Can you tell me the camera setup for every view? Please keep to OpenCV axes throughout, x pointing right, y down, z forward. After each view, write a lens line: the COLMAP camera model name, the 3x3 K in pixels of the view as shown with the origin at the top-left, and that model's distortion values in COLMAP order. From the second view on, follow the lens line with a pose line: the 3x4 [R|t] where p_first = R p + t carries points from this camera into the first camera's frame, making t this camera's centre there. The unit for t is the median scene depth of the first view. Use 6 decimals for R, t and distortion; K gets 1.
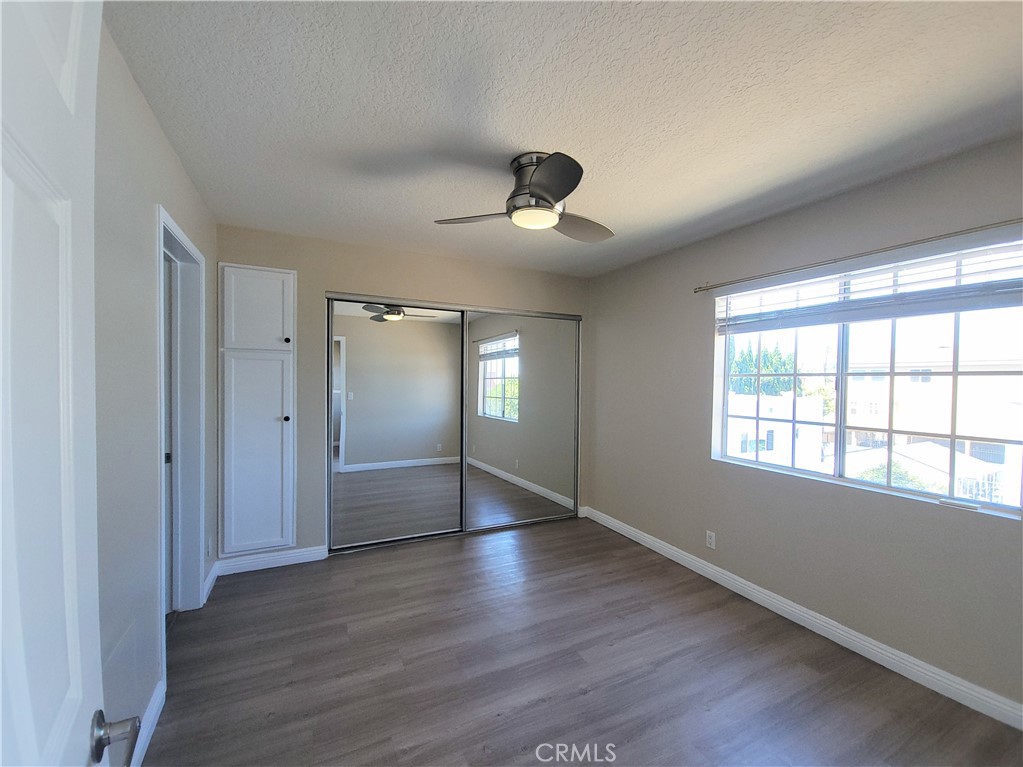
lens RADIAL K [[422.6, 0, 520.0], [0, 422.6, 390.8], [0, 0, 1]] dist [0.006449, -0.000885]
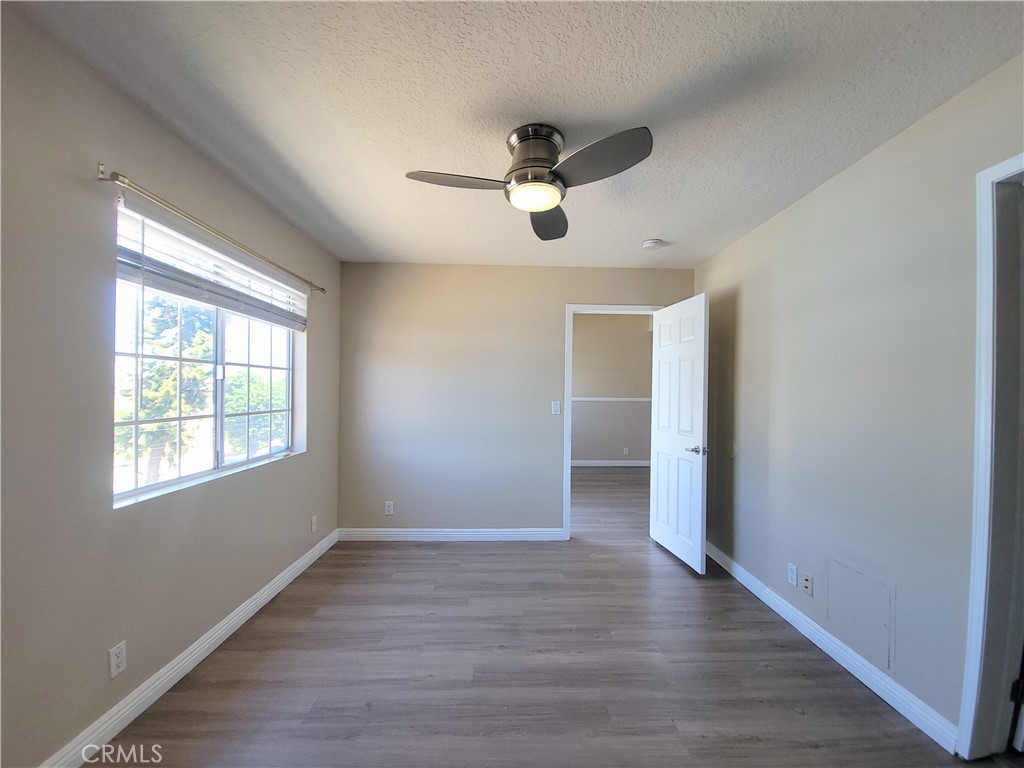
lens RADIAL K [[423.1, 0, 520.5], [0, 423.1, 391.3], [0, 0, 1]] dist [0.006449, -0.000885]
pose [[-0.900433, -0.026712, 0.434173, -0.328250], [-0.015120, 0.999432, 0.030131, -0.014188], [-0.434731, 0.020567, -0.900326, 1.757753]]
